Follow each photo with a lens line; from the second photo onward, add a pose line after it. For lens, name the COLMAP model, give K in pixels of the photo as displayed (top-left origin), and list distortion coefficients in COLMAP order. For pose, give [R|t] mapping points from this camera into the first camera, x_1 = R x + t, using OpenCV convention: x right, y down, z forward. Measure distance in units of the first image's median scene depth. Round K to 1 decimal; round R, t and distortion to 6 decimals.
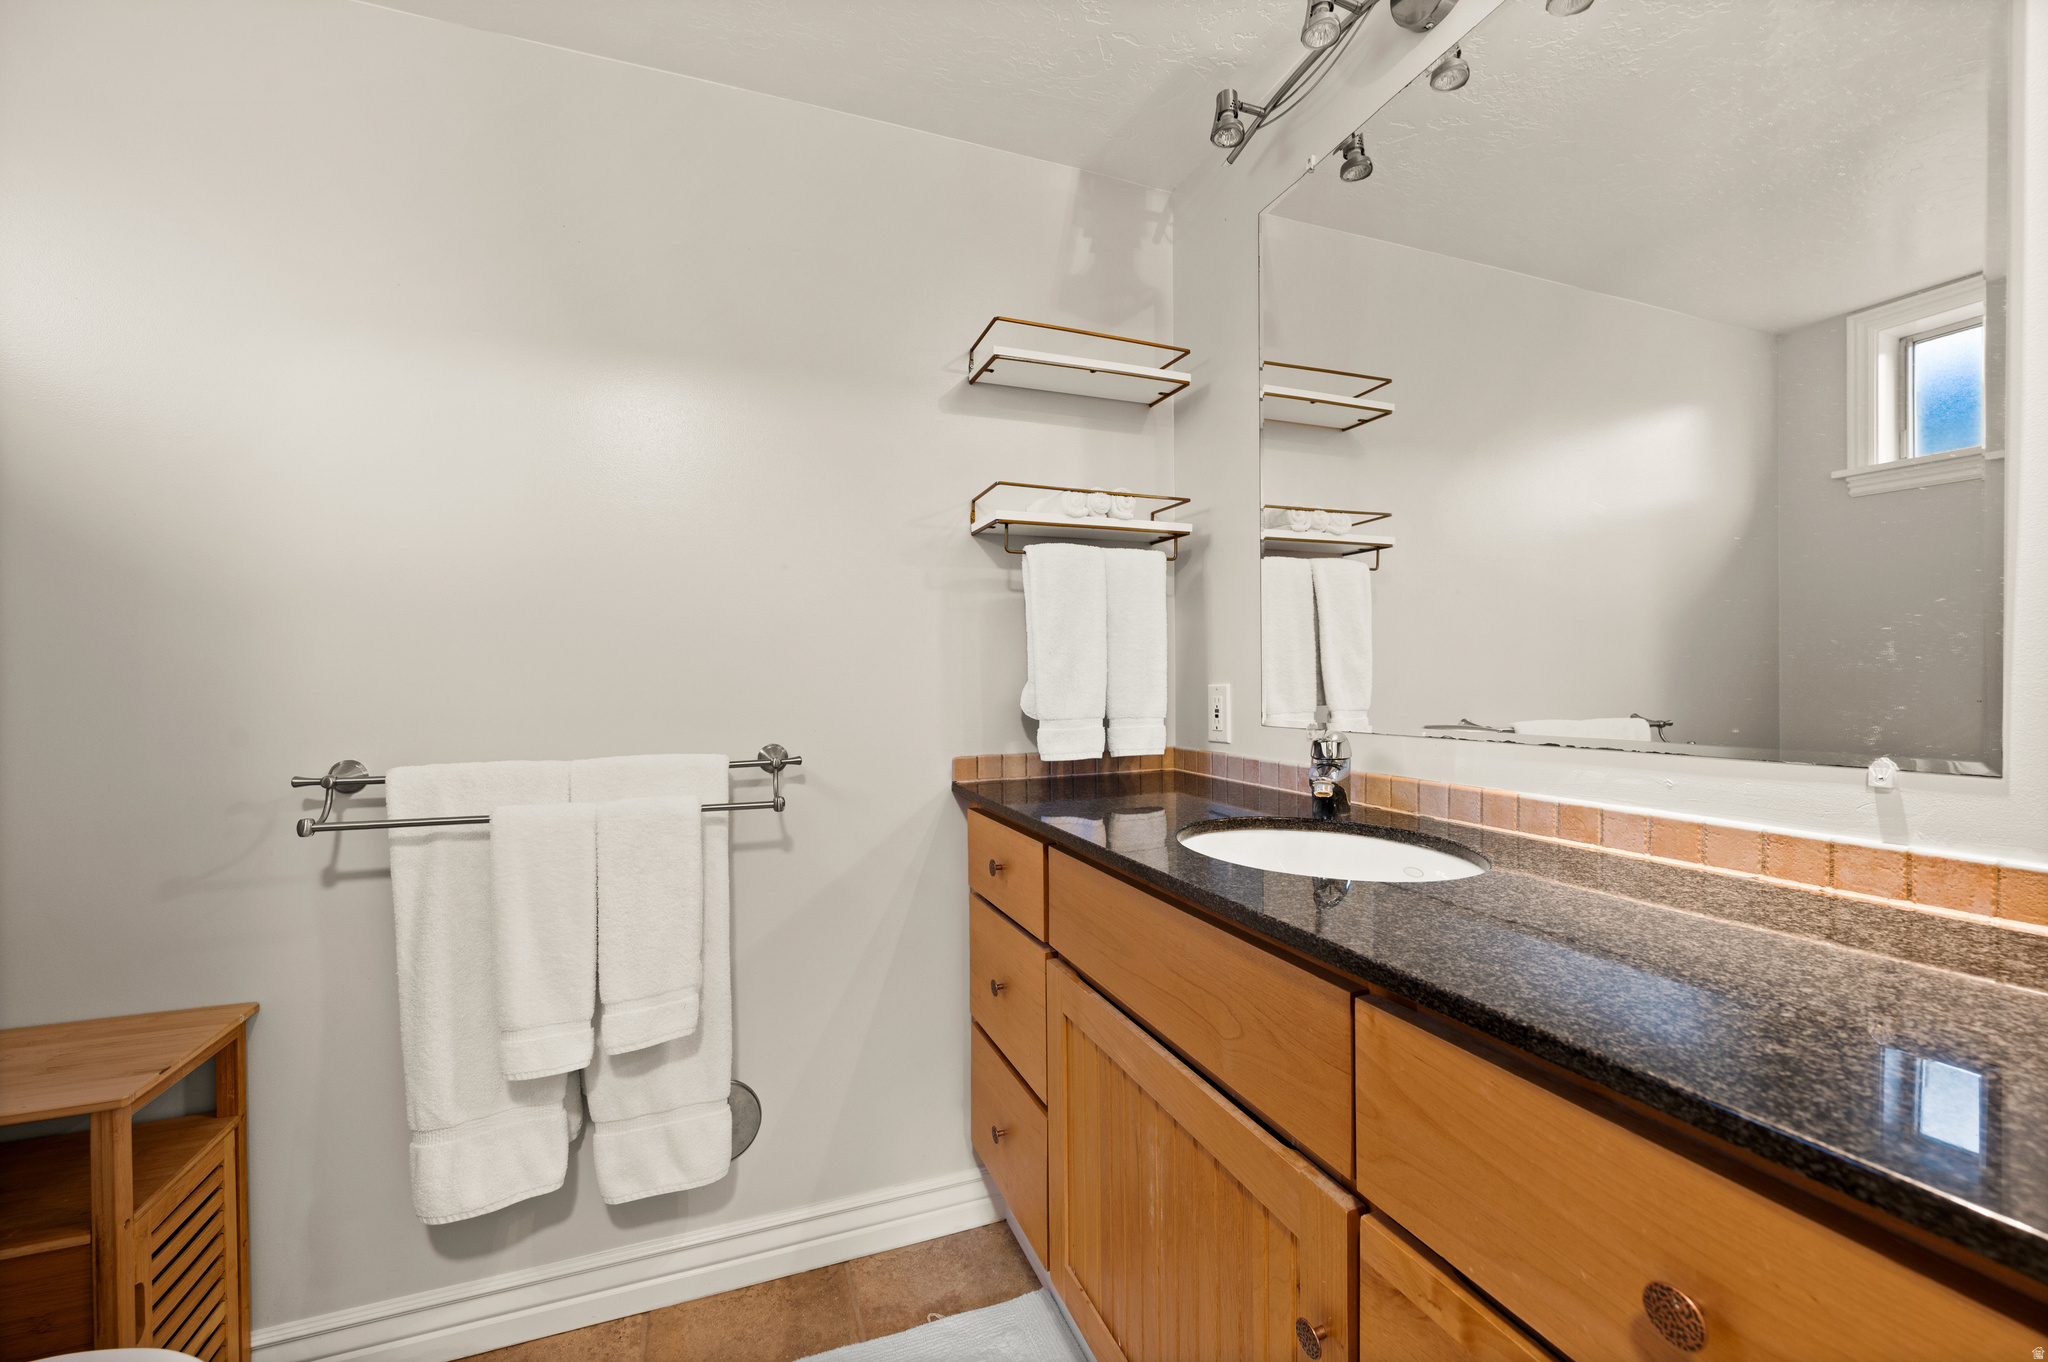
lens RADIAL K [[824.8, 0, 1022.7], [0, 824.8, 686.3], [0, 0, 1]] dist [-0.003576, 0.000174]
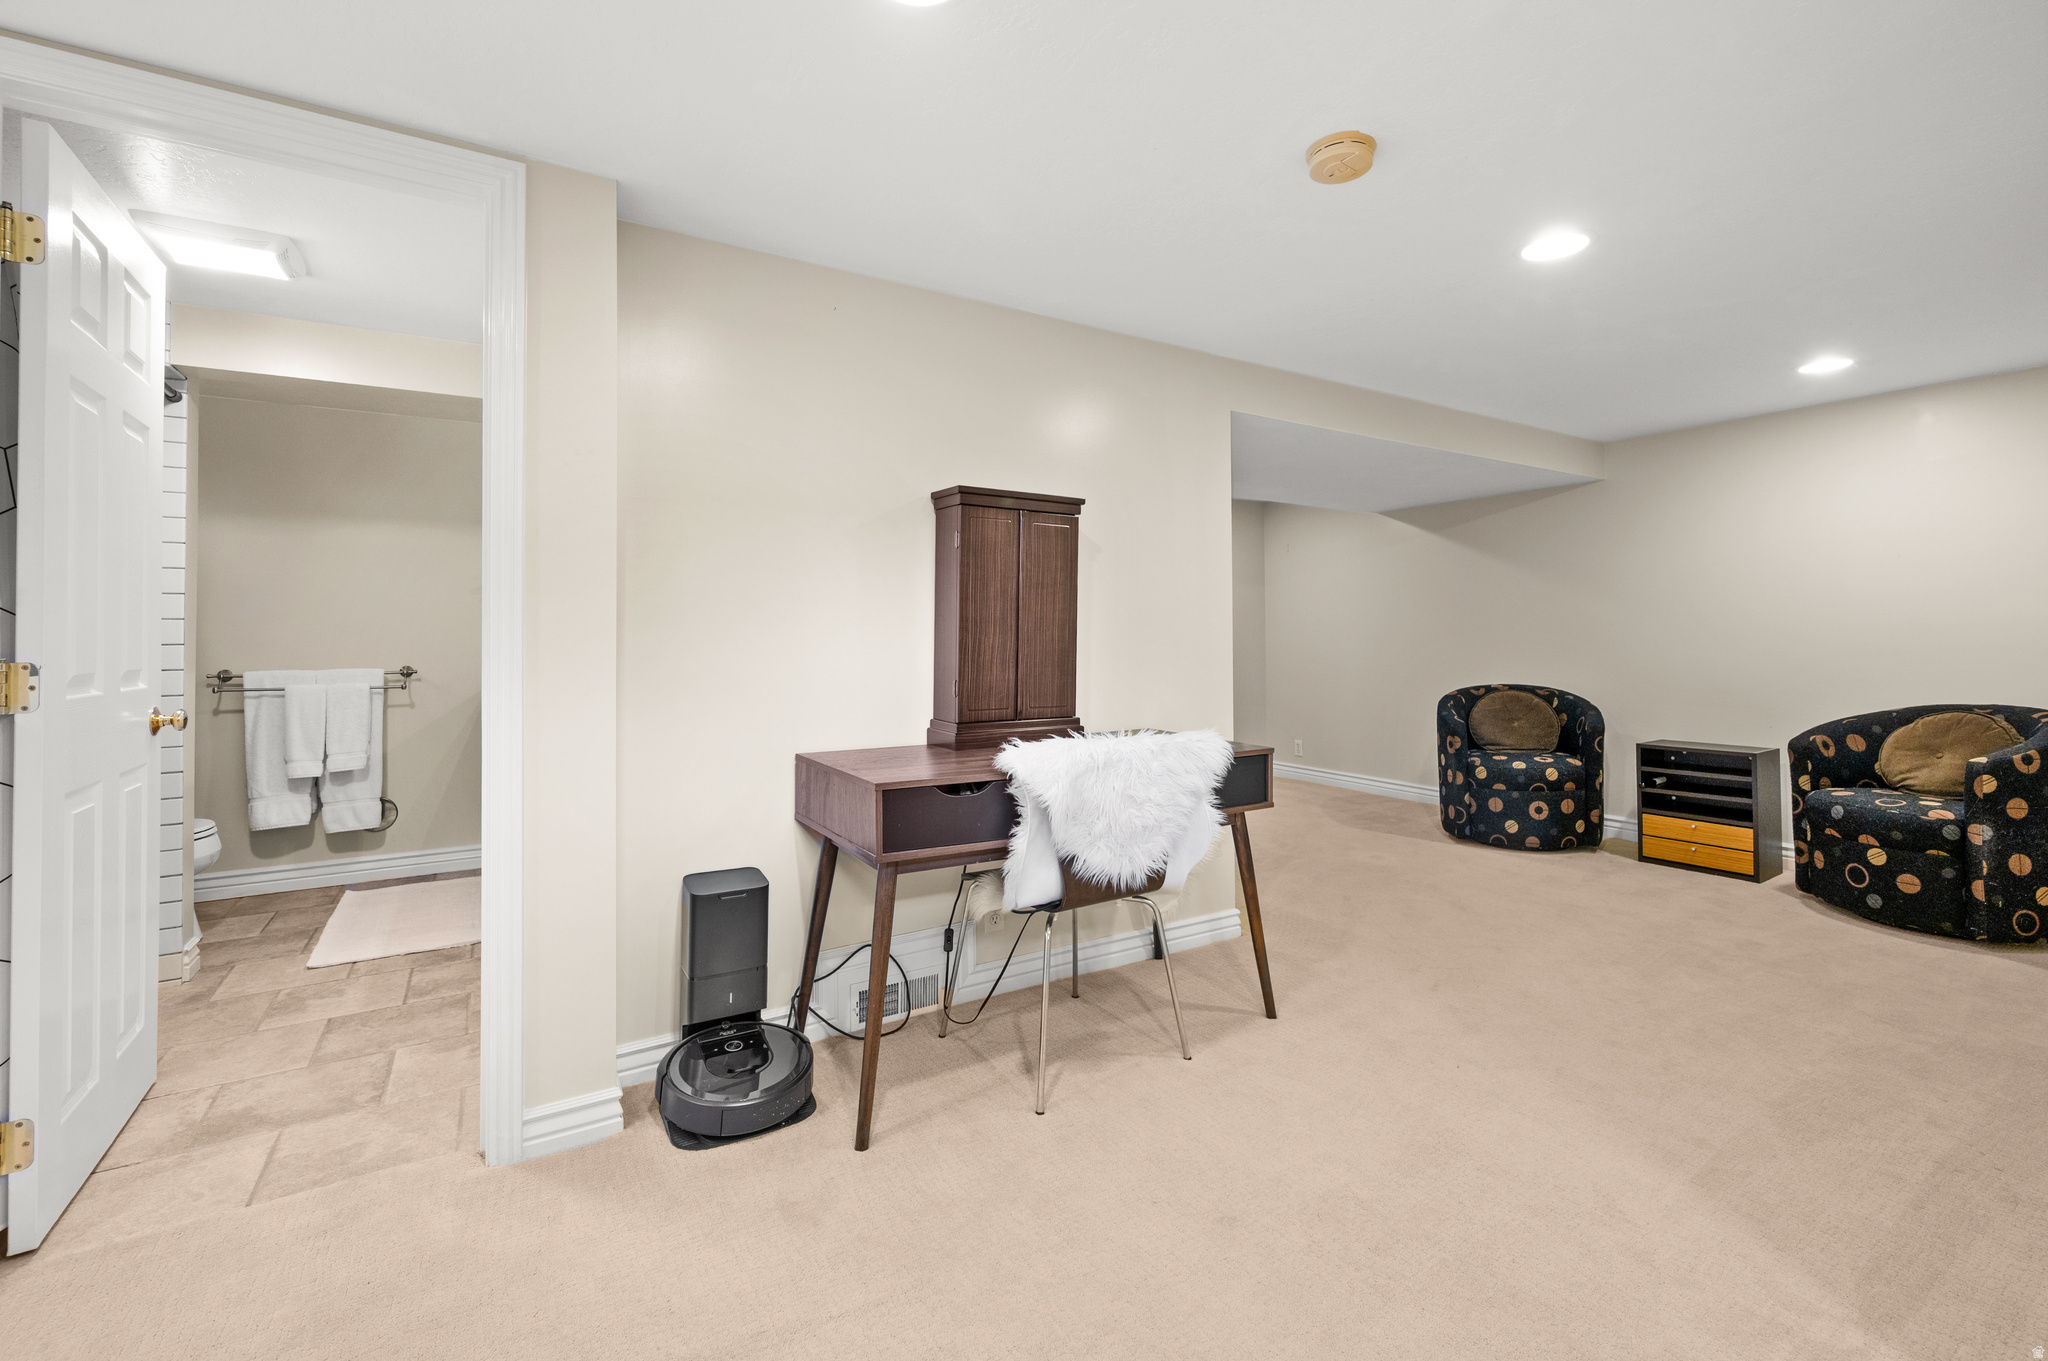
lens RADIAL K [[824.8, 0, 993.1], [0, 824.8, 616.6], [0, 0, 1]] dist [-0.003576, 0.000174]
pose [[0.982629, 0.008137, 0.185404, 1.191863], [-0.001288, 0.999313, -0.037030, 0.011501], [-0.185578, 0.036148, 0.981964, -2.184887]]
